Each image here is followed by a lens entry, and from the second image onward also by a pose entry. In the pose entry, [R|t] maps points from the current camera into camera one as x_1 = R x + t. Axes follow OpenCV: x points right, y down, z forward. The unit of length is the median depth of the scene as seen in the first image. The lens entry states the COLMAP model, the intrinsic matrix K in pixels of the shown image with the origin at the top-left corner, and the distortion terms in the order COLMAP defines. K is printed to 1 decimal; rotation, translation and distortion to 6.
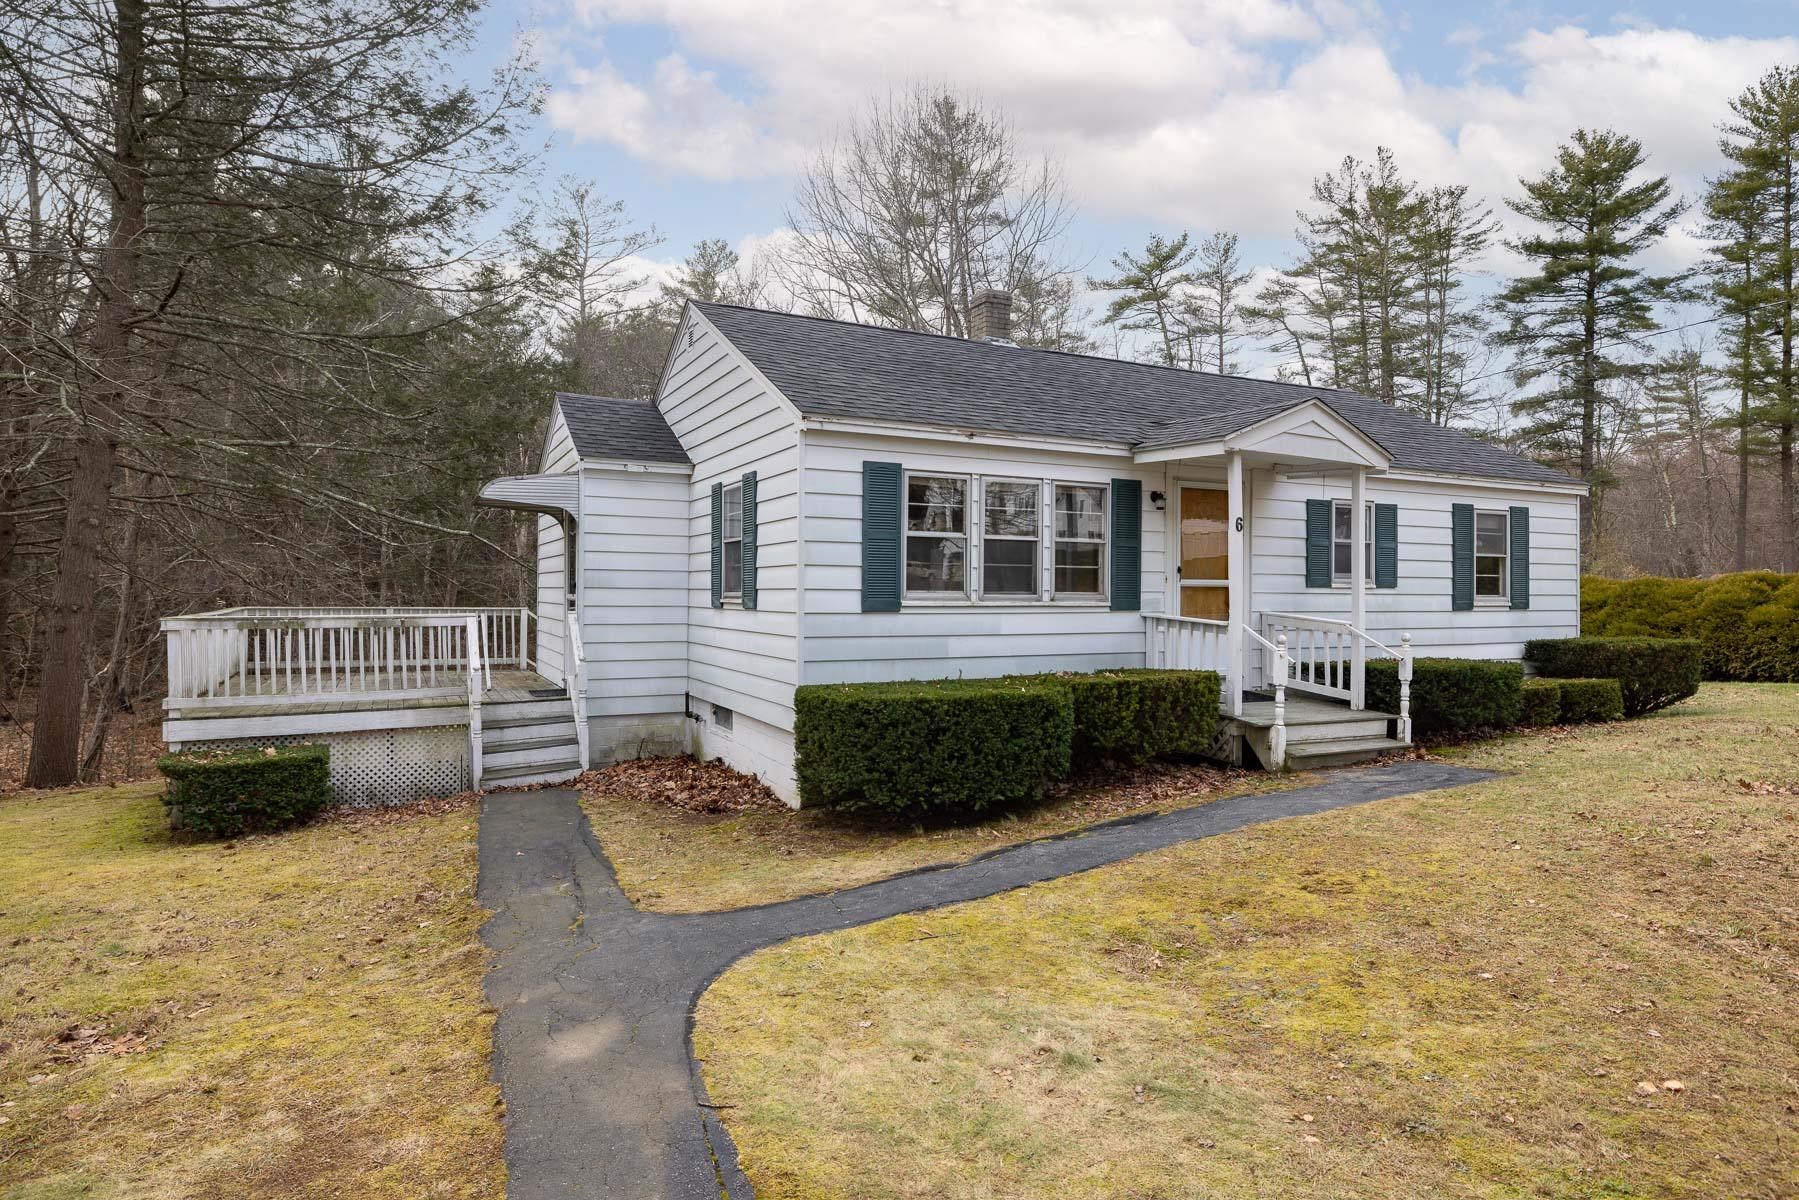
lens RADIAL K [[1006.5, 0, 899.5], [0, 1006.5, 600.0], [0, 0, 1]] dist [0.009233, 0.000397]
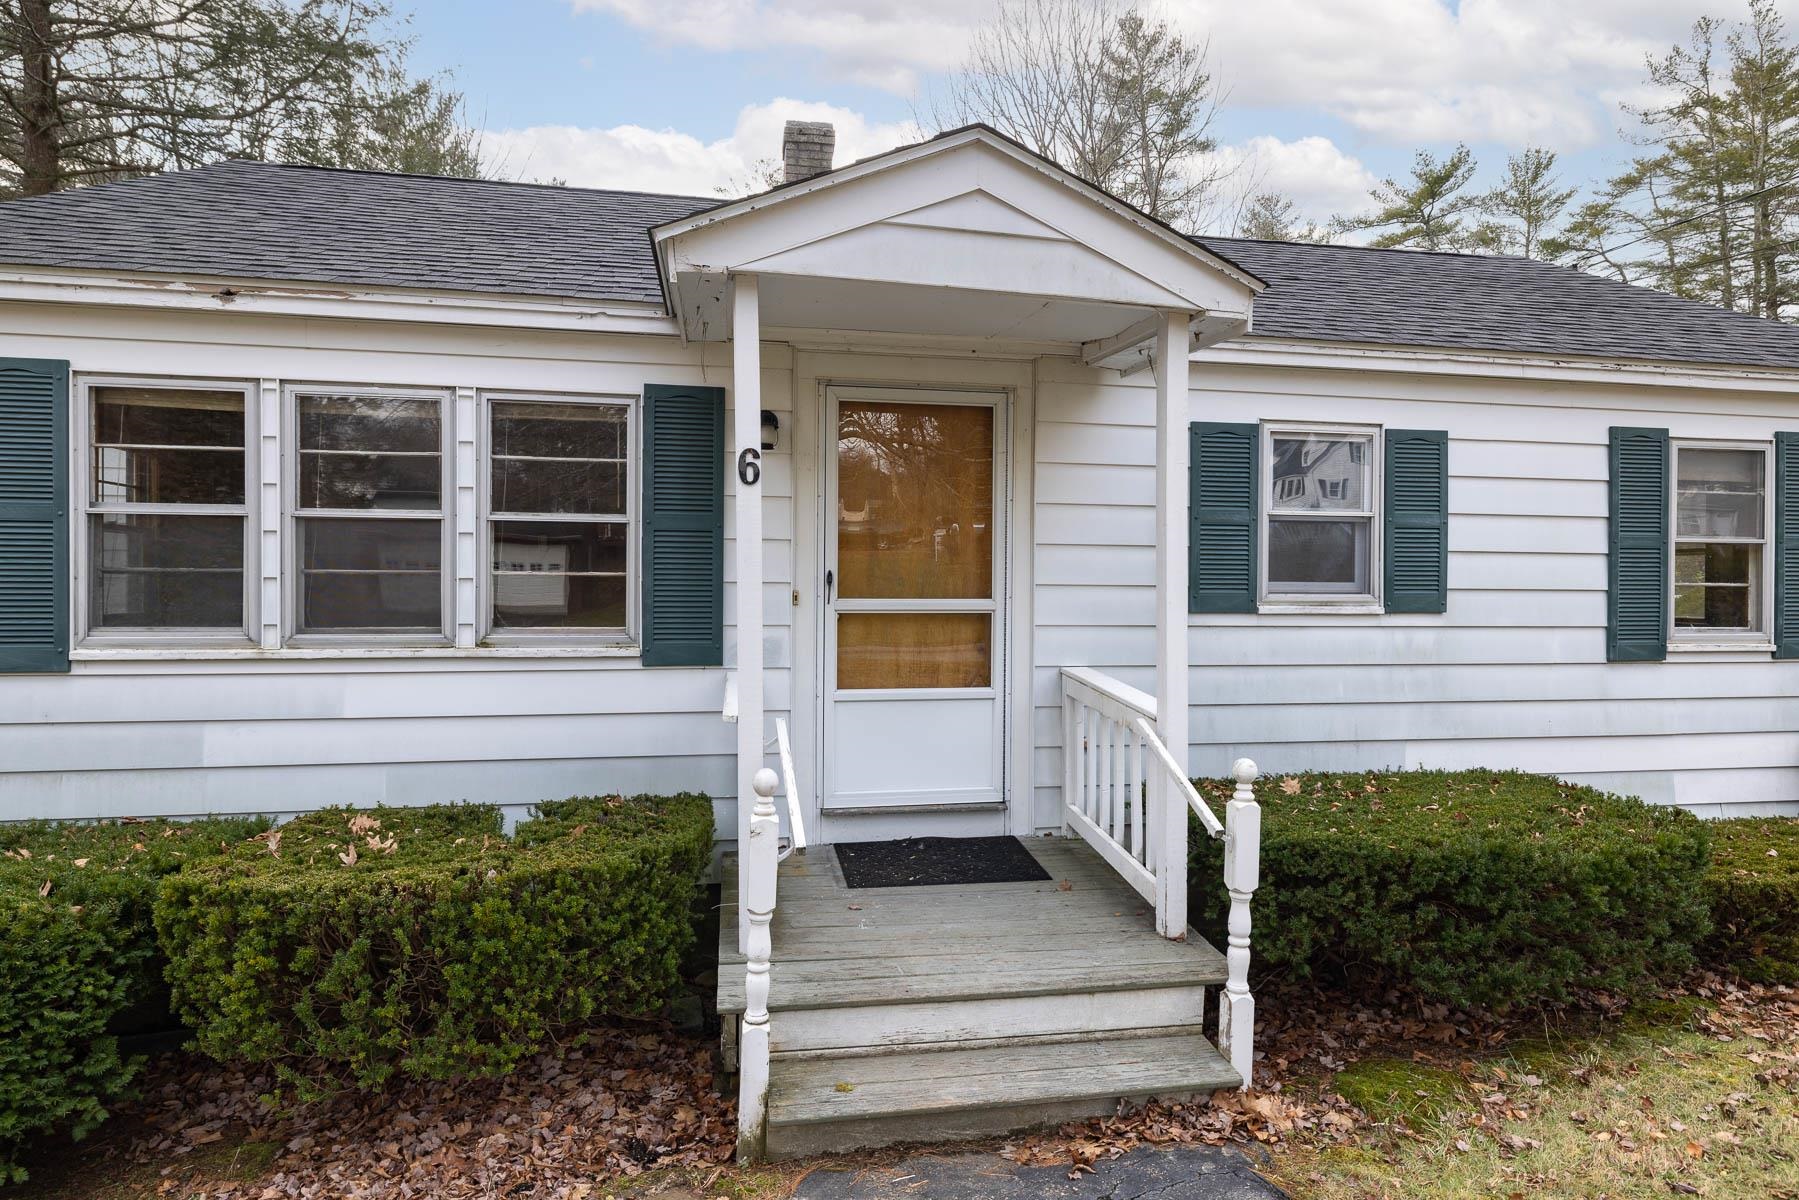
lens RADIAL K [[997.6, 0, 899.5], [0, 997.6, 600.0], [0, 0, 1]] dist [0.001902, 0.001097]
pose [[0.958680, 0.005322, -0.284436, 0.386144], [-0.003539, 0.999971, 0.006779, -0.020299], [0.284464, -0.005492, 0.958671, 0.496931]]
